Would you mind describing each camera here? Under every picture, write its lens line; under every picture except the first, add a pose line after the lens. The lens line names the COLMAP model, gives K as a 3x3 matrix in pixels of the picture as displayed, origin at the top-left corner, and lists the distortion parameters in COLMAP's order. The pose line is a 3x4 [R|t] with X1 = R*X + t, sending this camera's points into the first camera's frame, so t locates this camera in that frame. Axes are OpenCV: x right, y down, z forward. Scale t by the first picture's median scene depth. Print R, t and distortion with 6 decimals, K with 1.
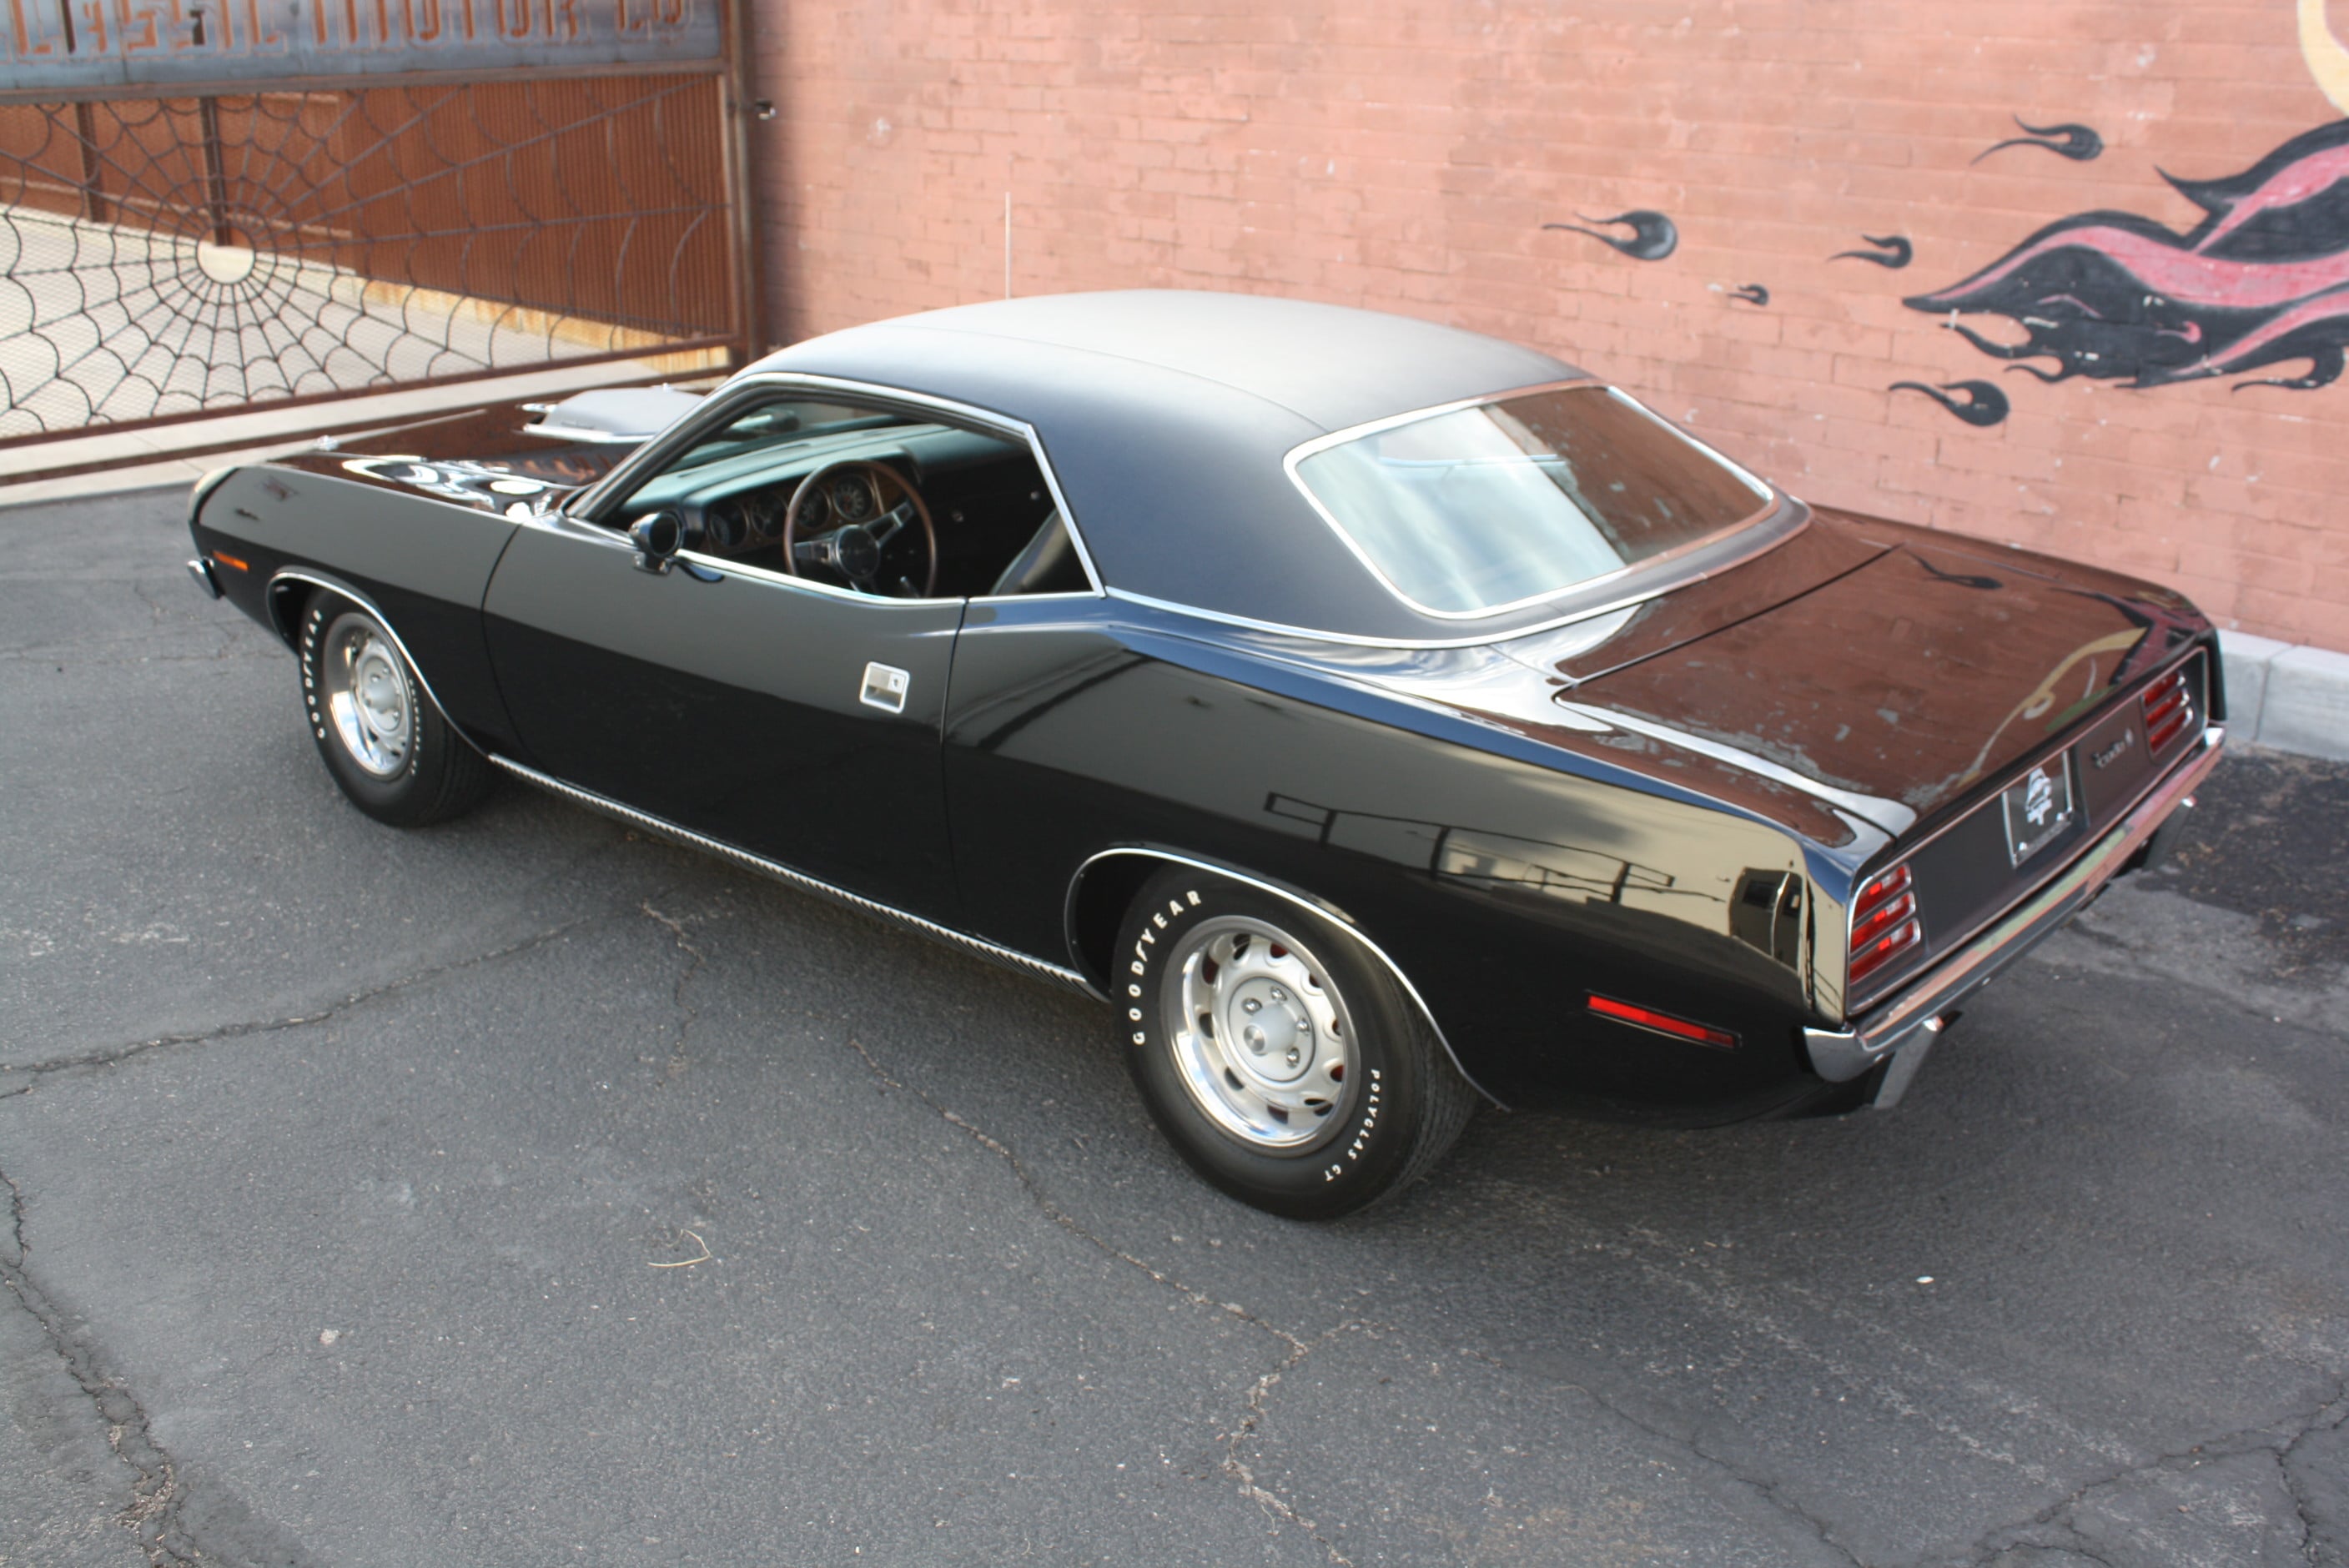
lens RADIAL K [[2243.9, 0, 1200.2], [0, 2243.9, 761.8], [0, 0, 1]] dist [-0.153626, 0.164196]
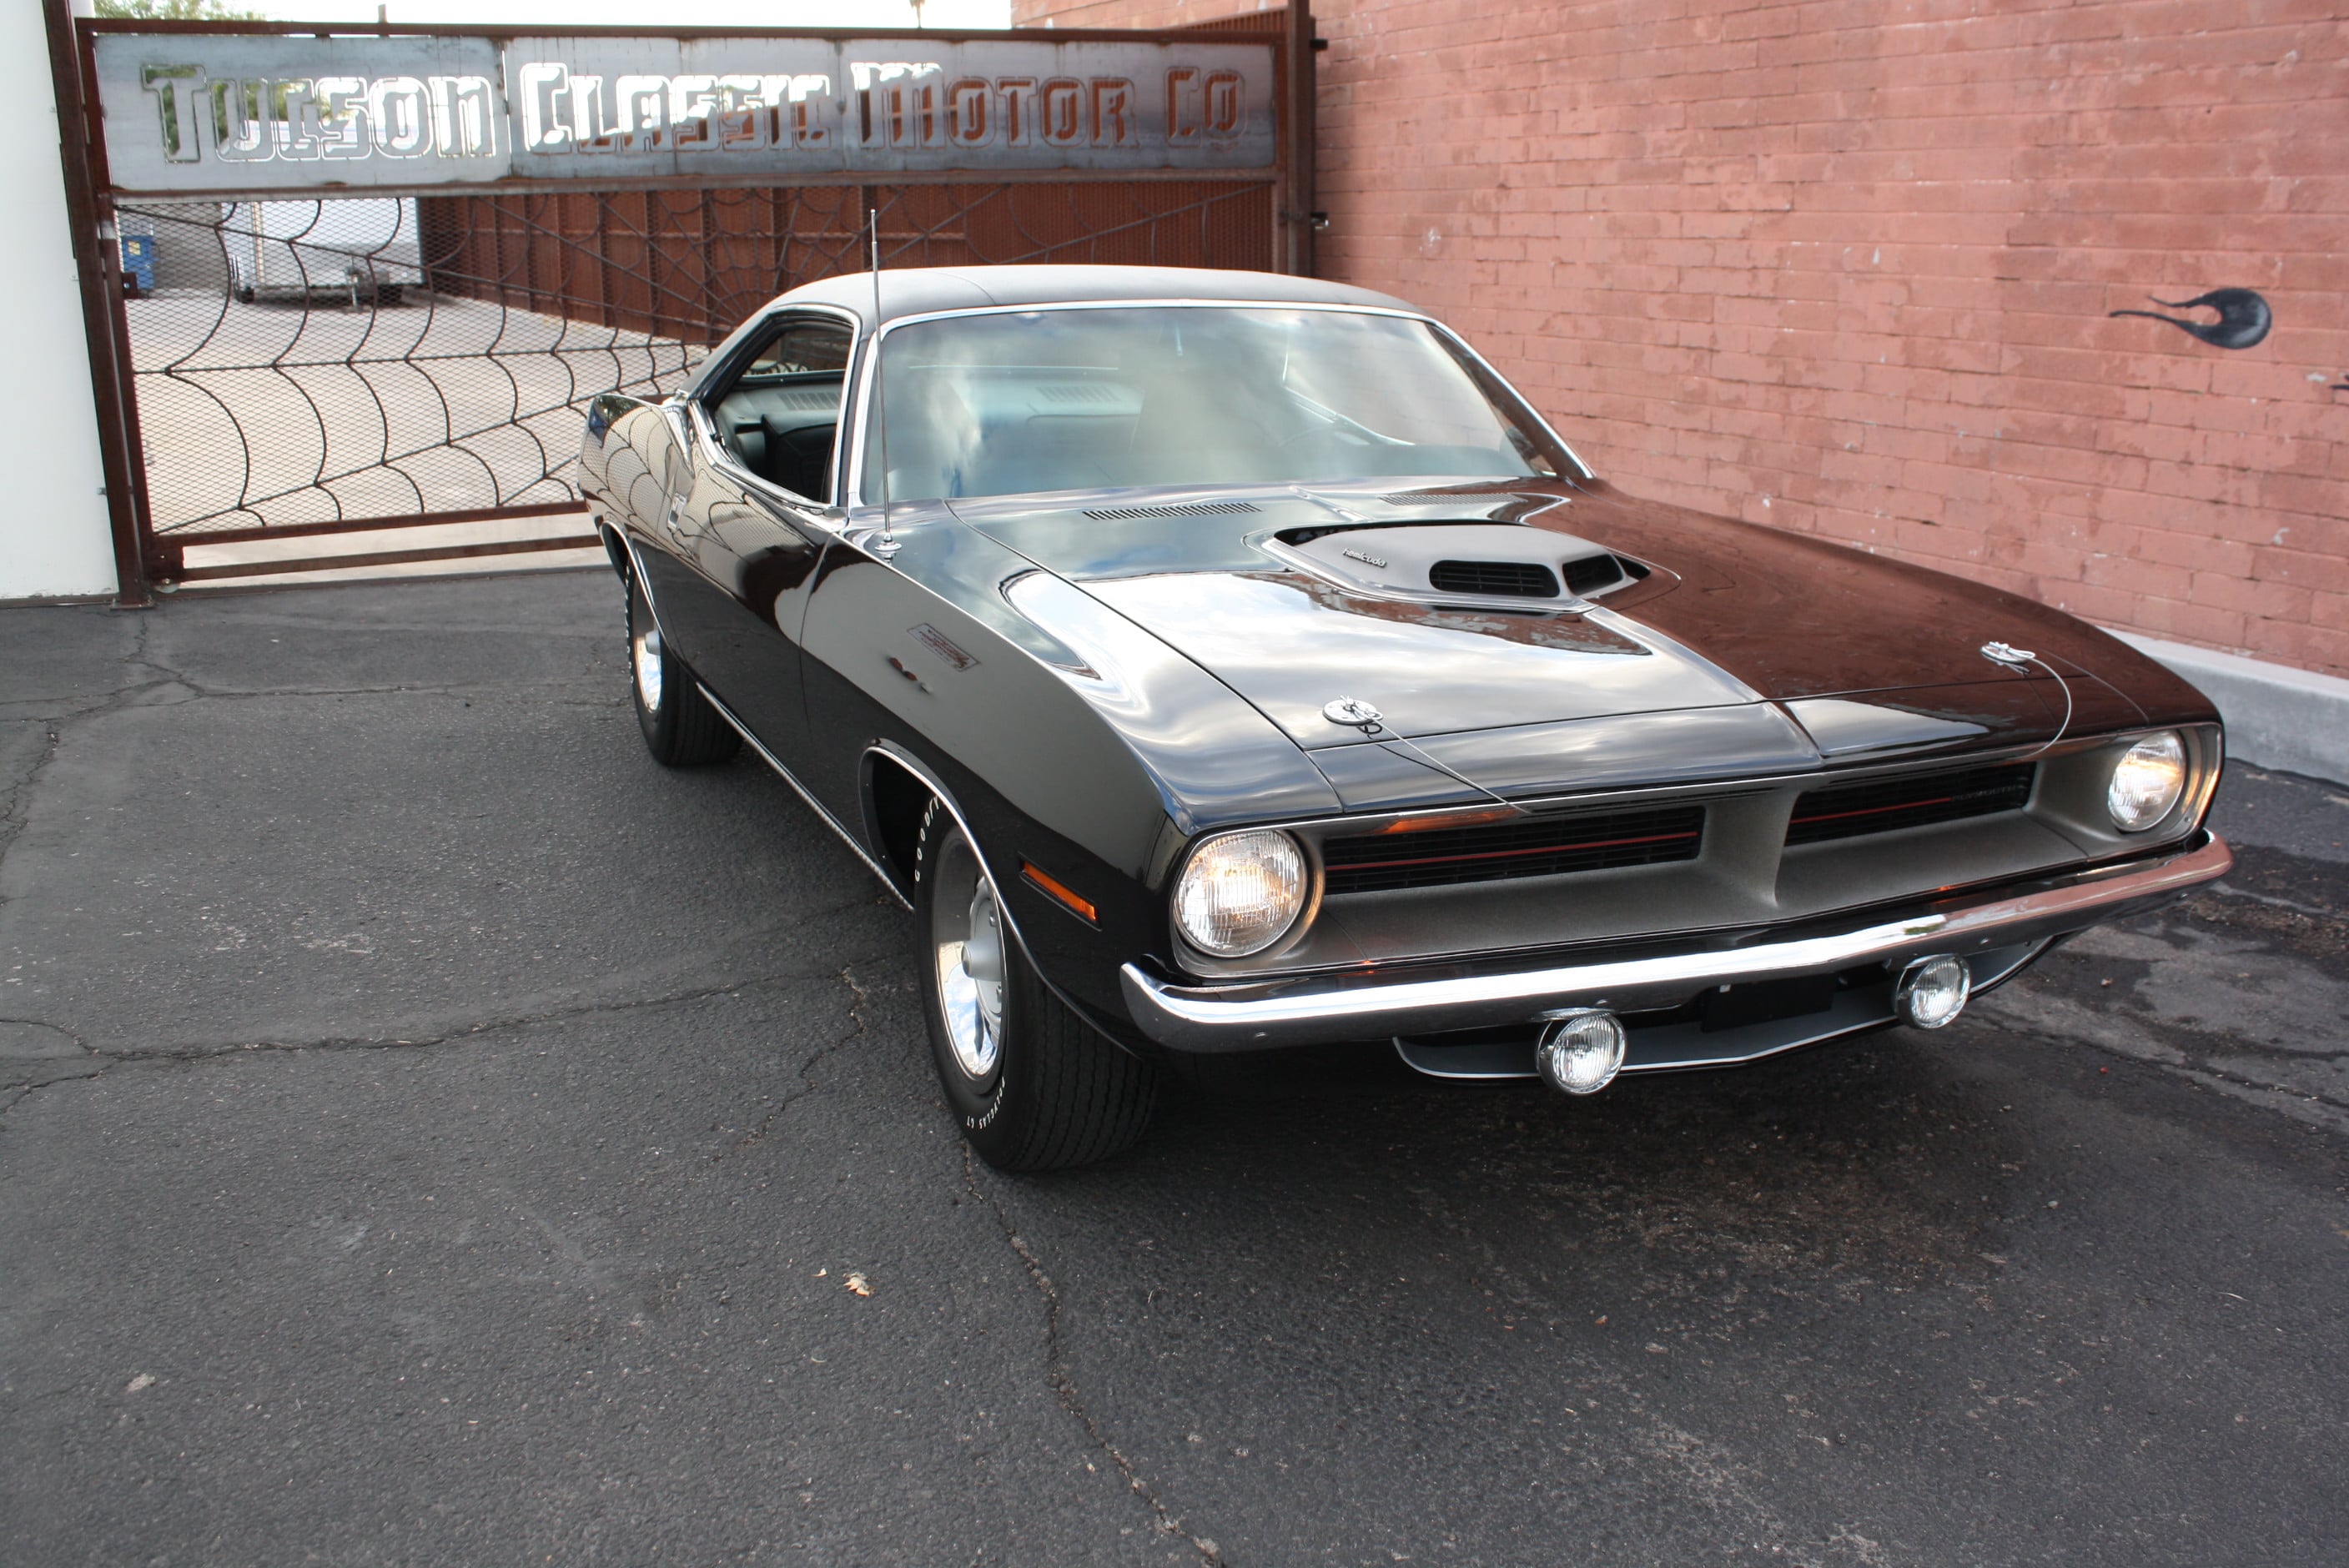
lens RADIAL K [[2173.8, 0, 1198.6], [0, 2173.8, 771.7], [0, 0, 1]] dist [-0.153878, 0.150080]
pose [[0.945629, 0.067286, -0.318210, 0.108965], [-0.093561, 0.993288, -0.068004, 0.023325], [0.311499, 0.094078, 0.945578, 0.167868]]
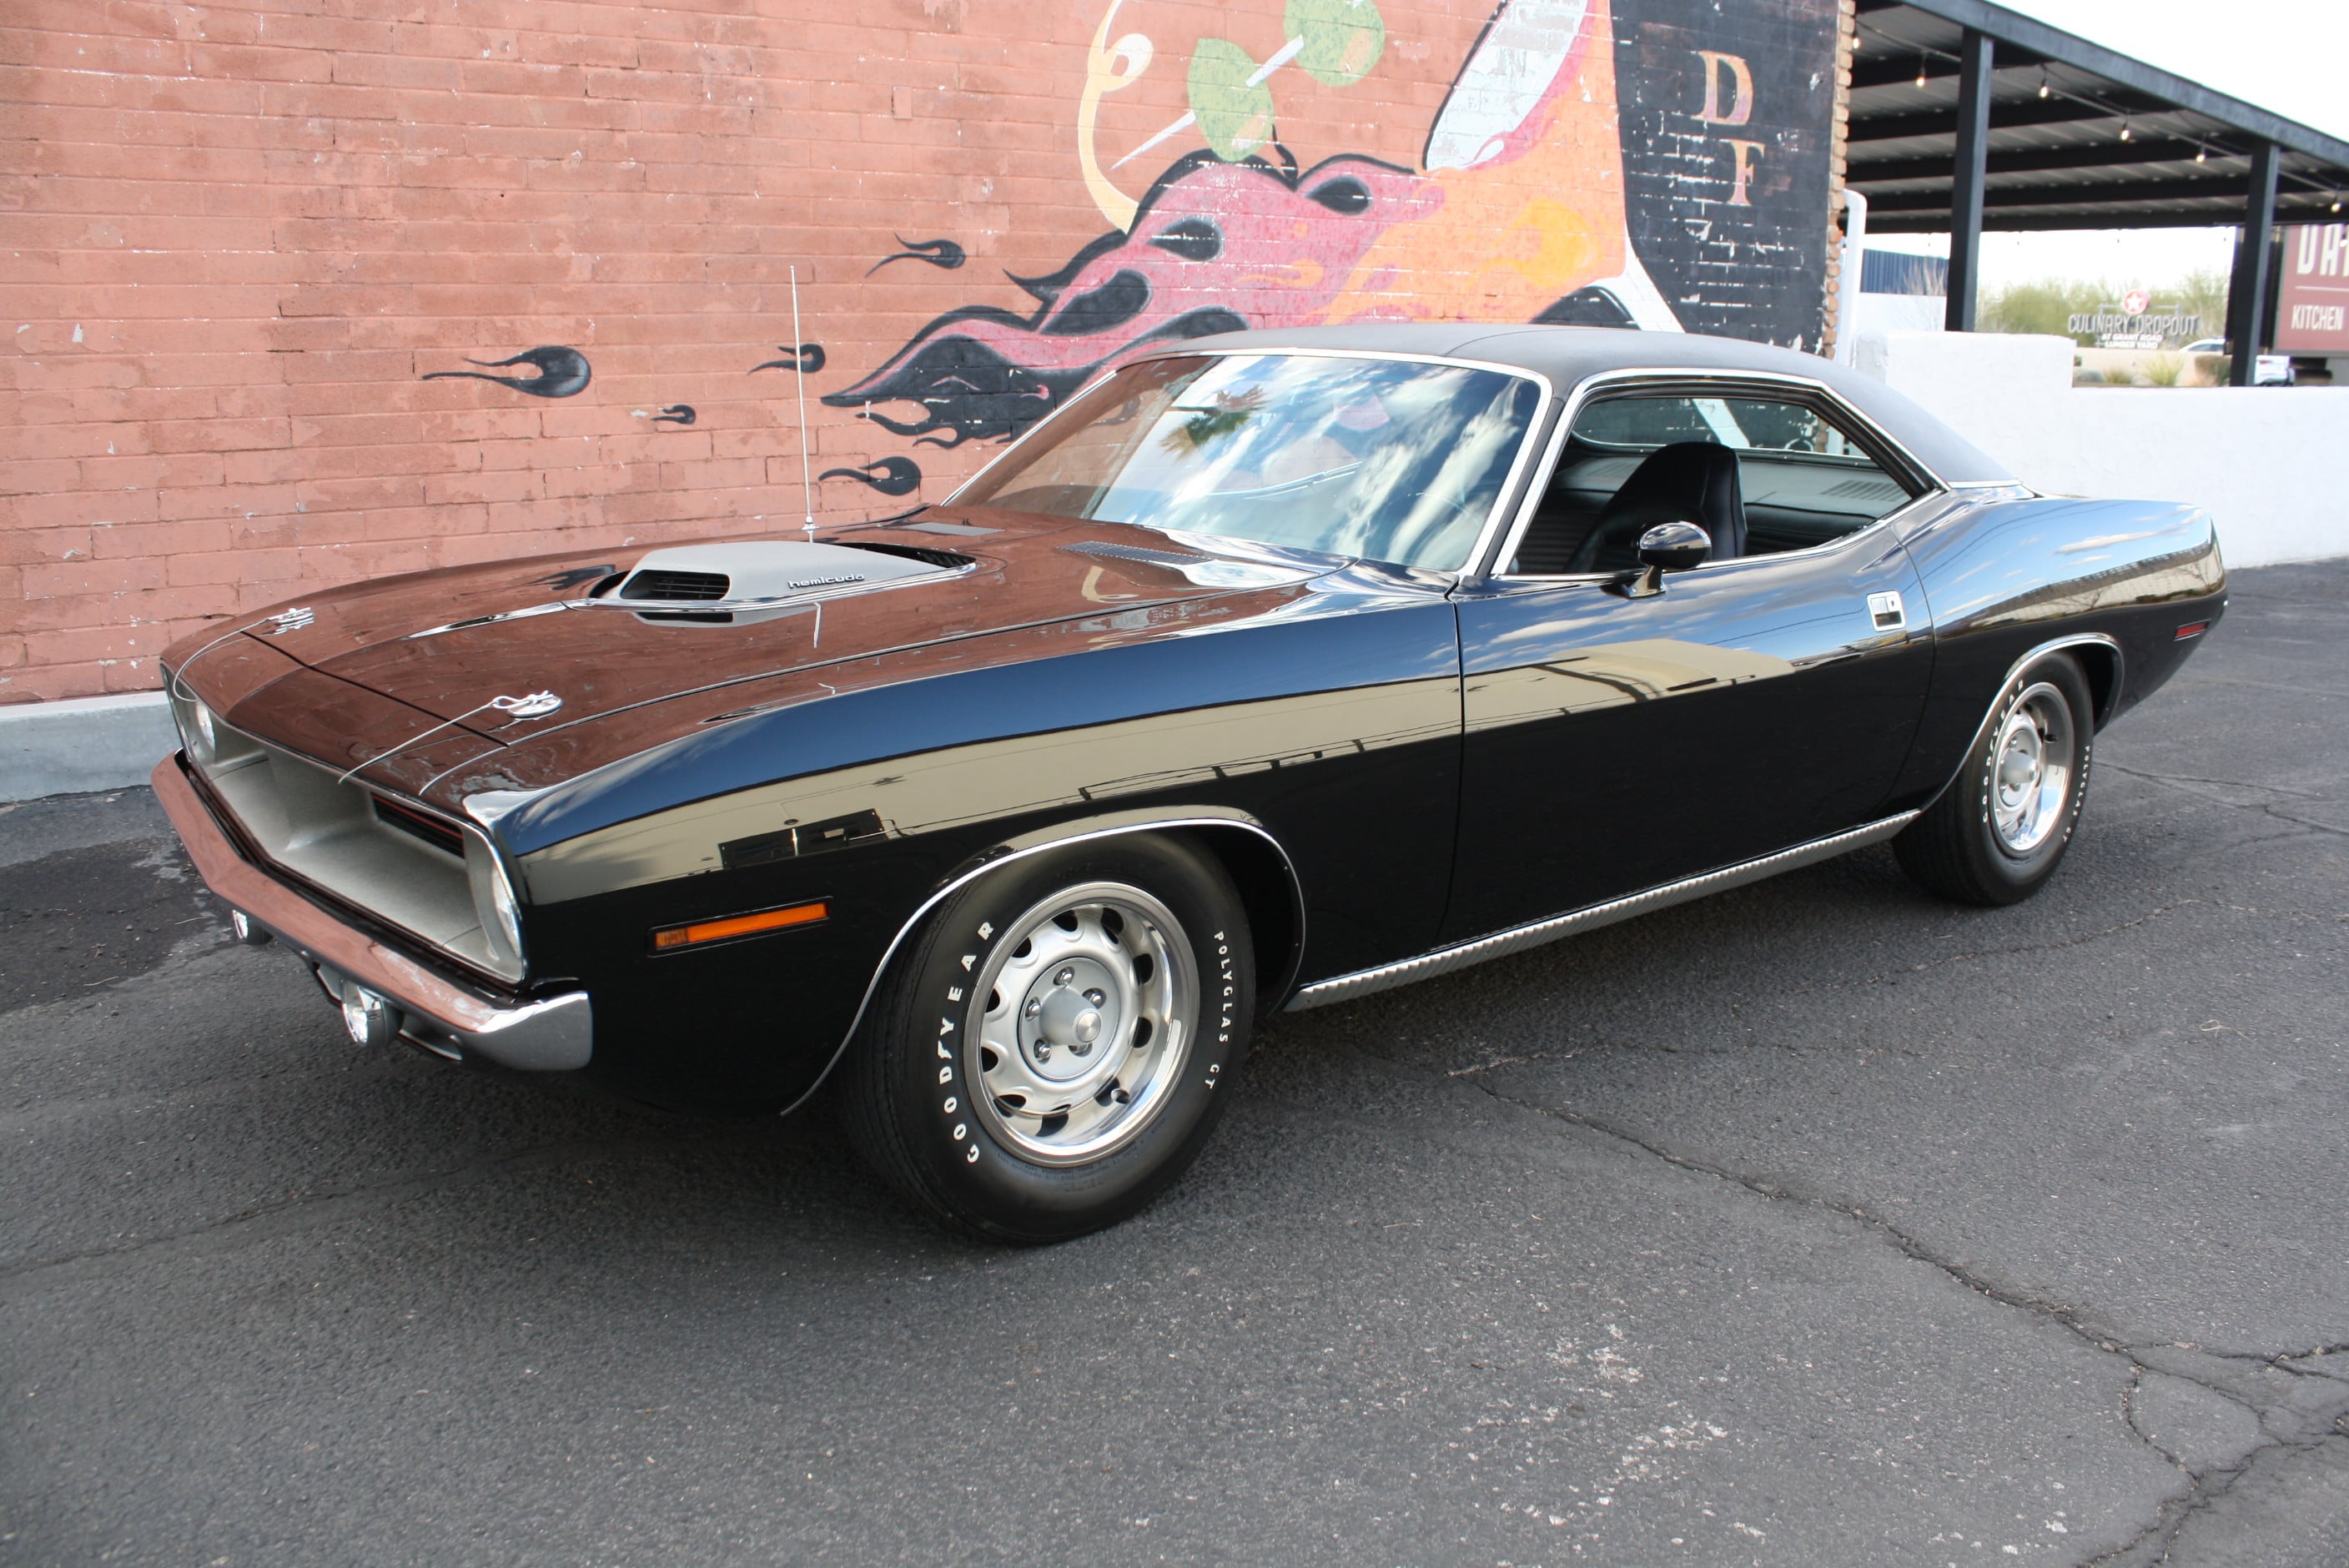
lens RADIAL K [[1967.0, 0, 1205.1], [0, 1967.0, 779.9], [0, 0, 1]] dist [-0.169671, 0.144974]
pose [[0.172313, -0.224004, 0.959234, -0.671730], [0.320123, 0.933676, 0.160530, -0.127753], [-0.931574, 0.279412, 0.232593, 0.656963]]
